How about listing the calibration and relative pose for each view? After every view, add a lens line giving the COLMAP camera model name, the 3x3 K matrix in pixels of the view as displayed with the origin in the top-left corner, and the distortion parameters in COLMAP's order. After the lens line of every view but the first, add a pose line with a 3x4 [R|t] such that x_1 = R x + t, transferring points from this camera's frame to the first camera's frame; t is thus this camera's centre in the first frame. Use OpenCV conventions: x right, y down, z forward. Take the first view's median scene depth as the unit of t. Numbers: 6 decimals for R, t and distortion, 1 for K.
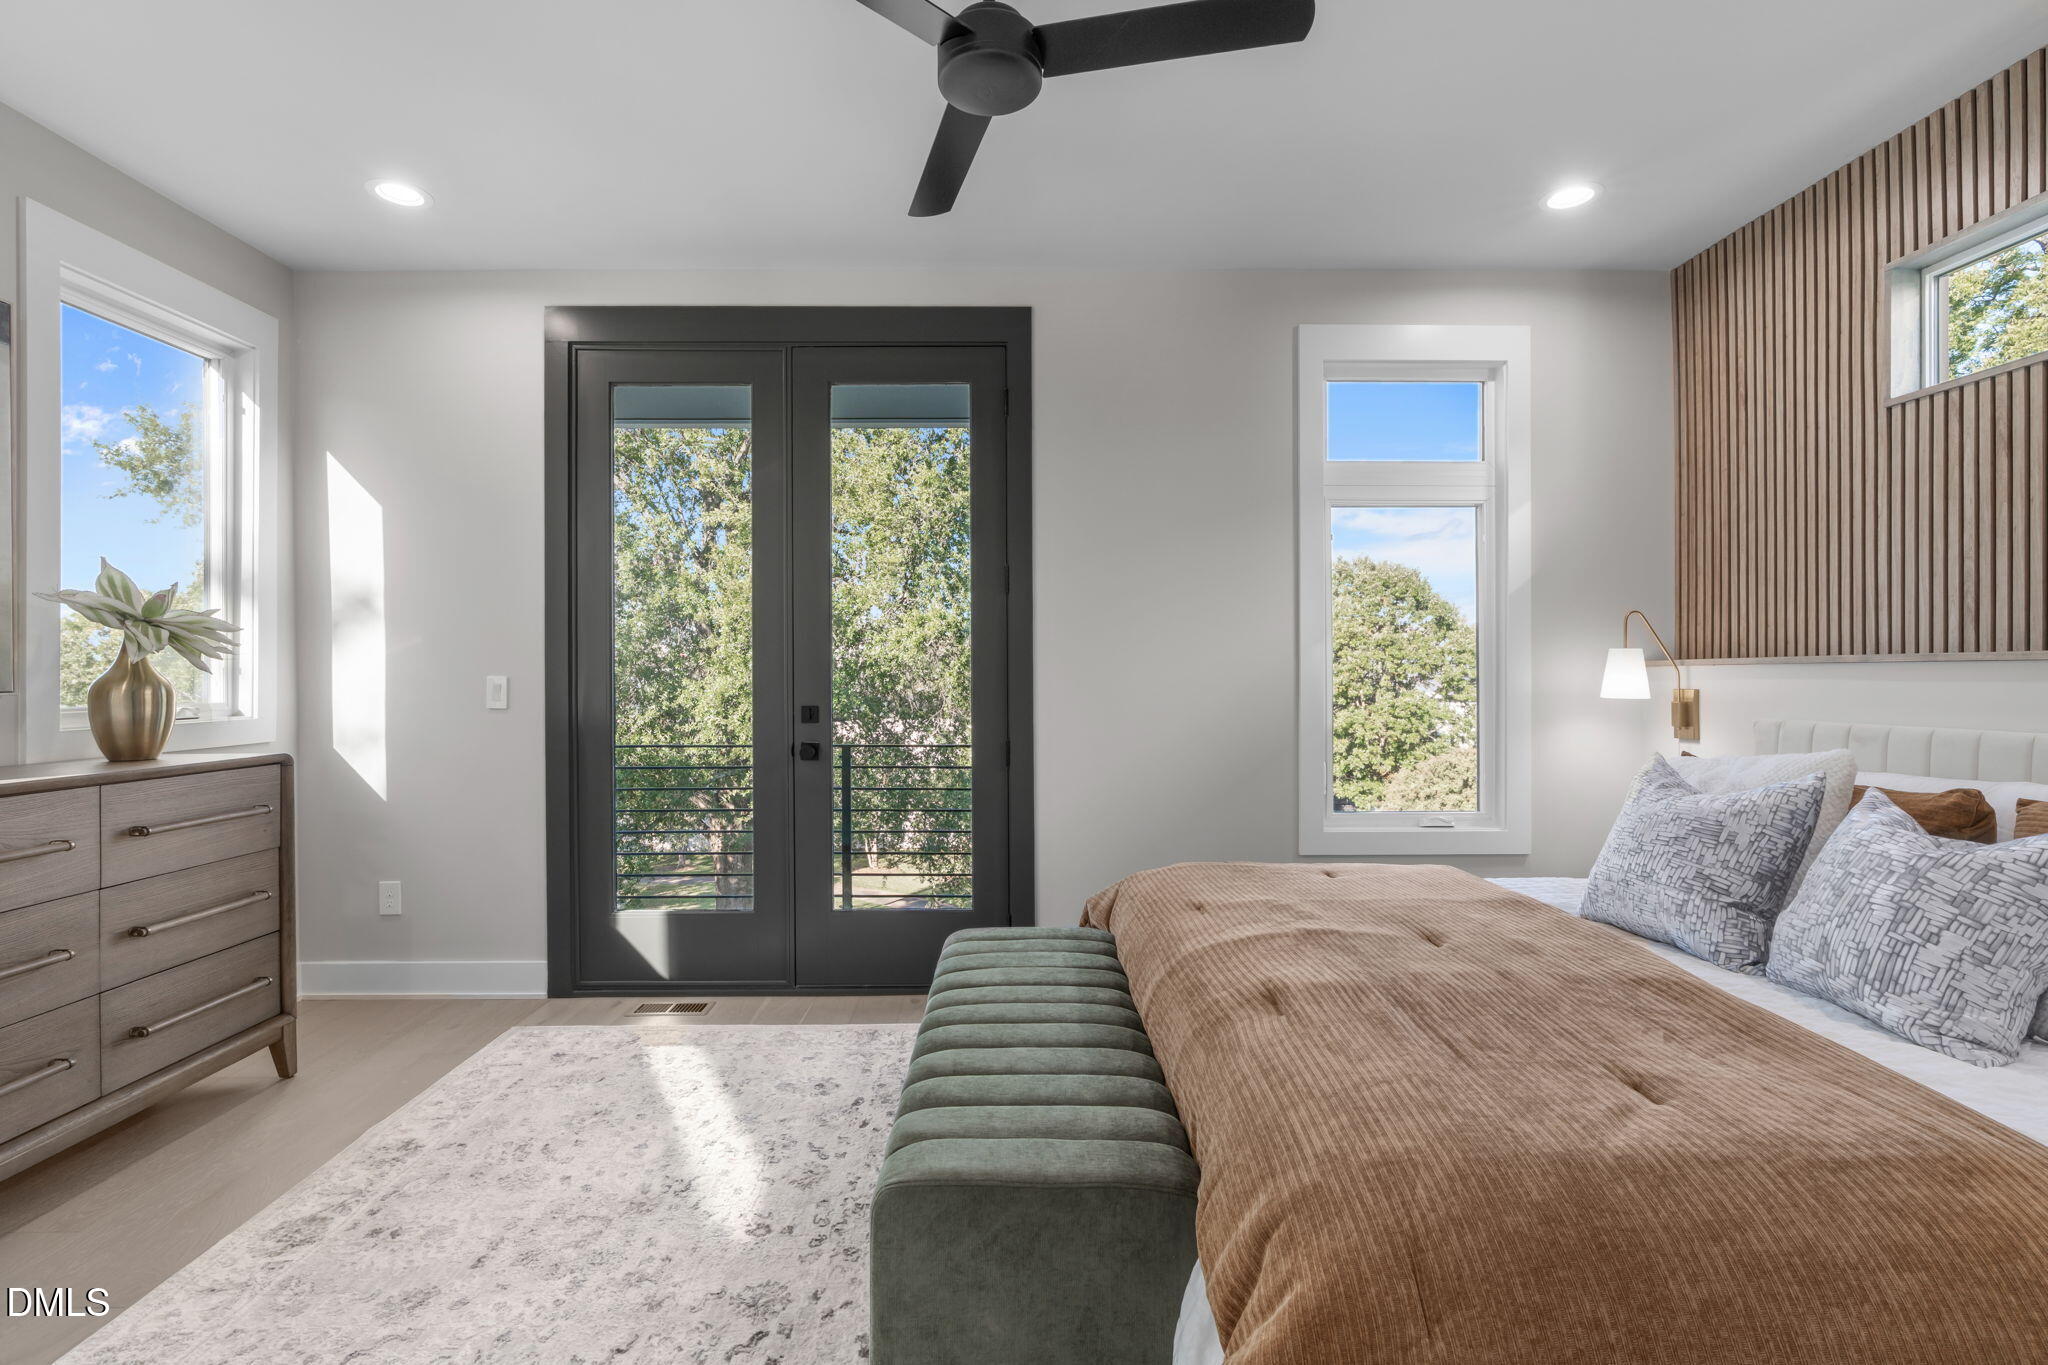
lens RADIAL K [[1036.9, 0, 1024.0], [0, 1036.9, 682.5], [0, 0, 1]] dist [-0.002705, 0.000003]
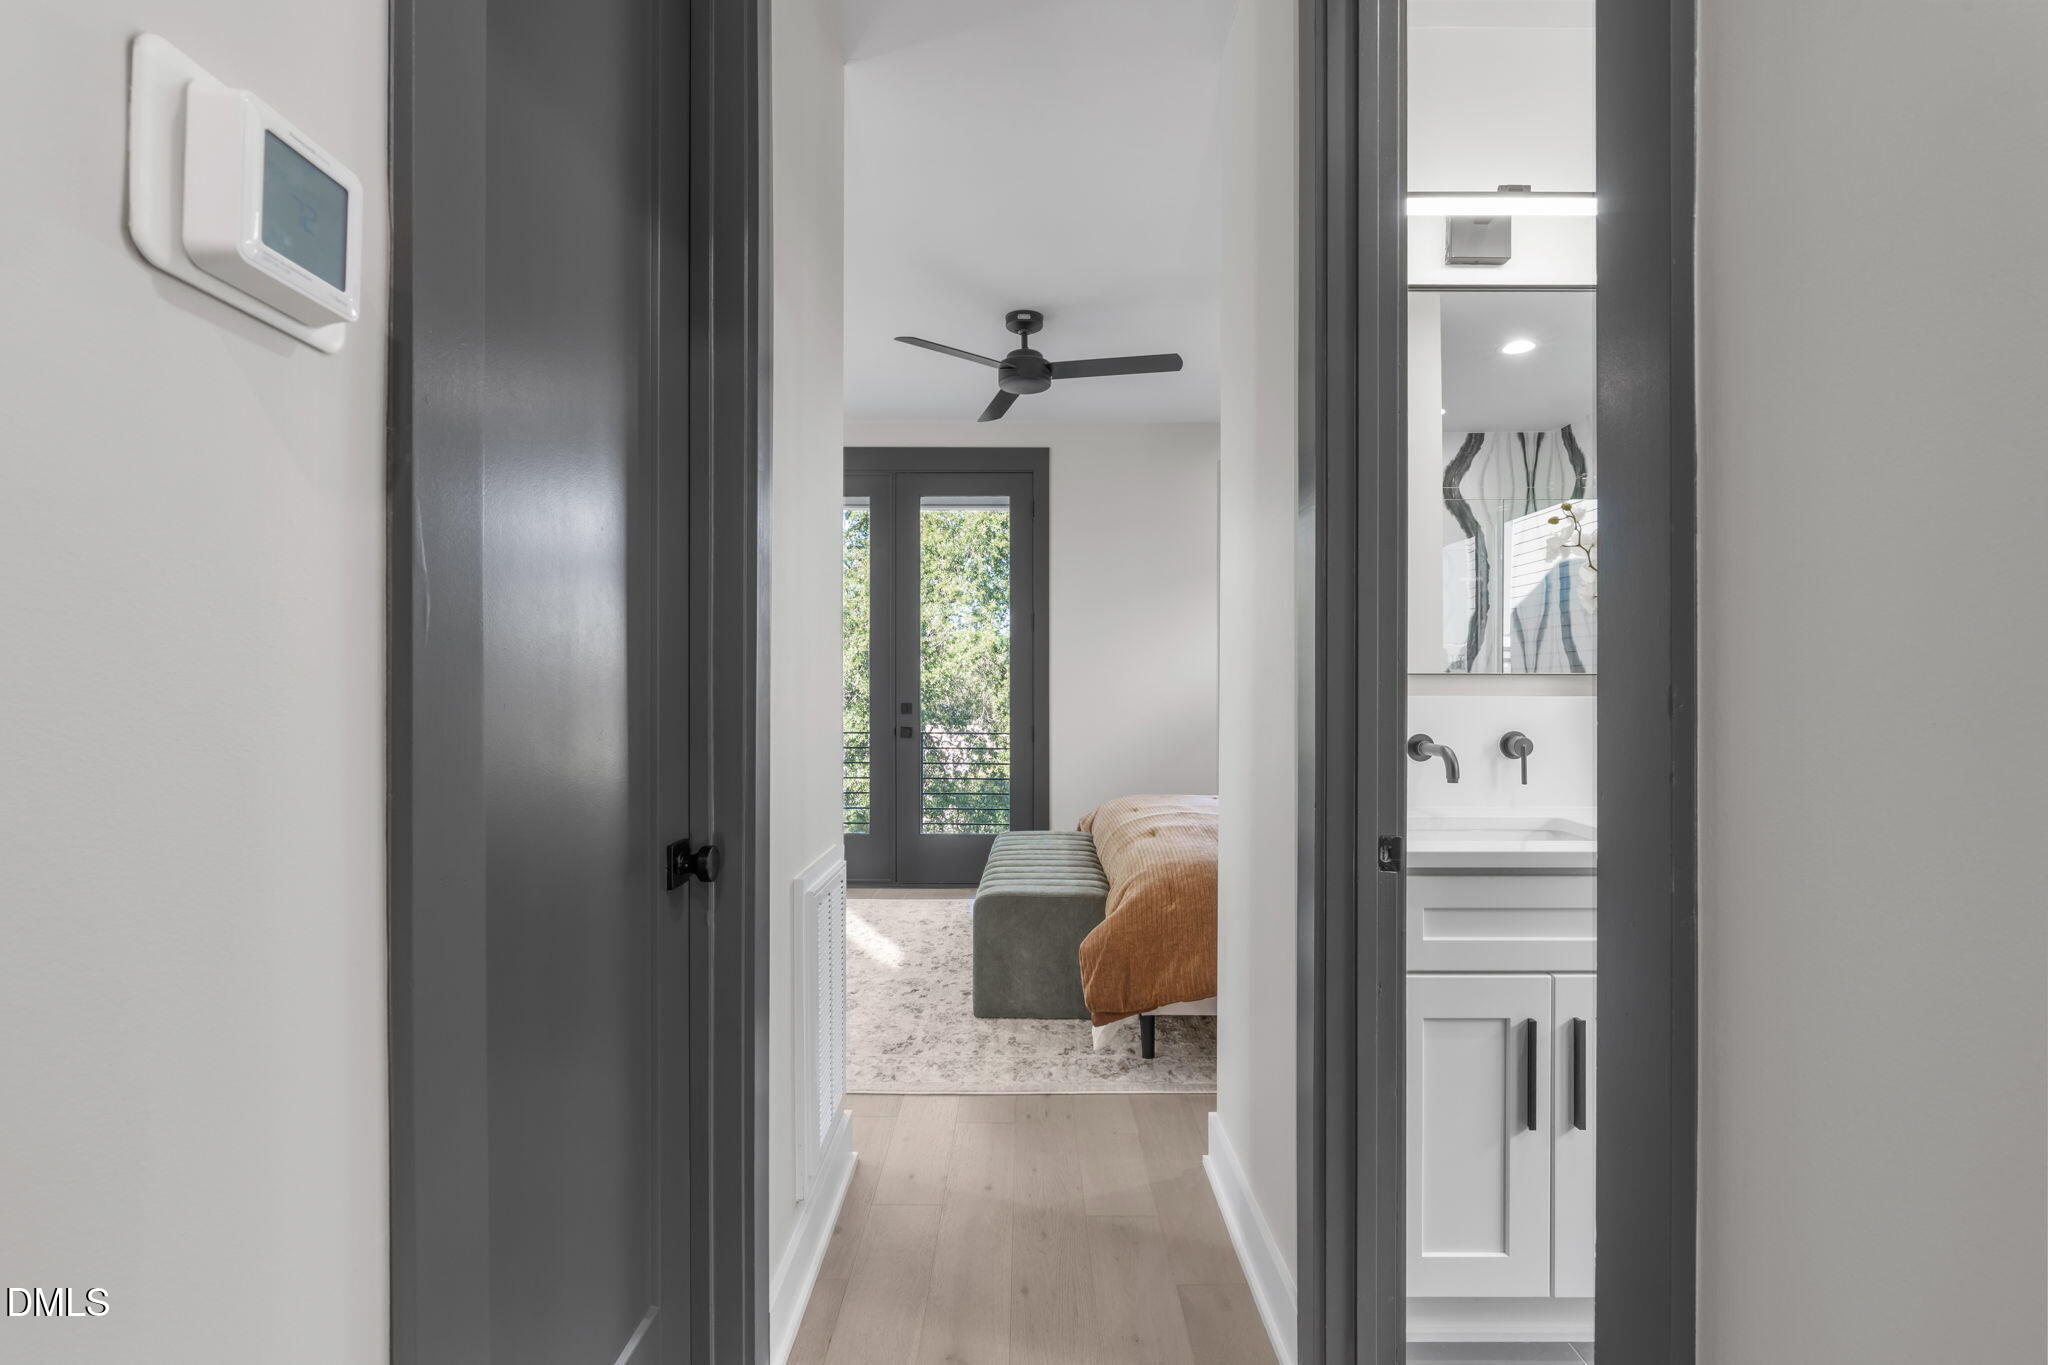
lens RADIAL K [[1036.9, 0, 1024.0], [0, 1036.9, 682.5], [0, 0, 1]] dist [-0.002705, 0.000003]
pose [[0.999655, 0.005028, -0.025770, 0.012590], [-0.005251, 0.999949, -0.008601, 0.004783], [0.025726, 0.008733, 0.999631, -0.636006]]
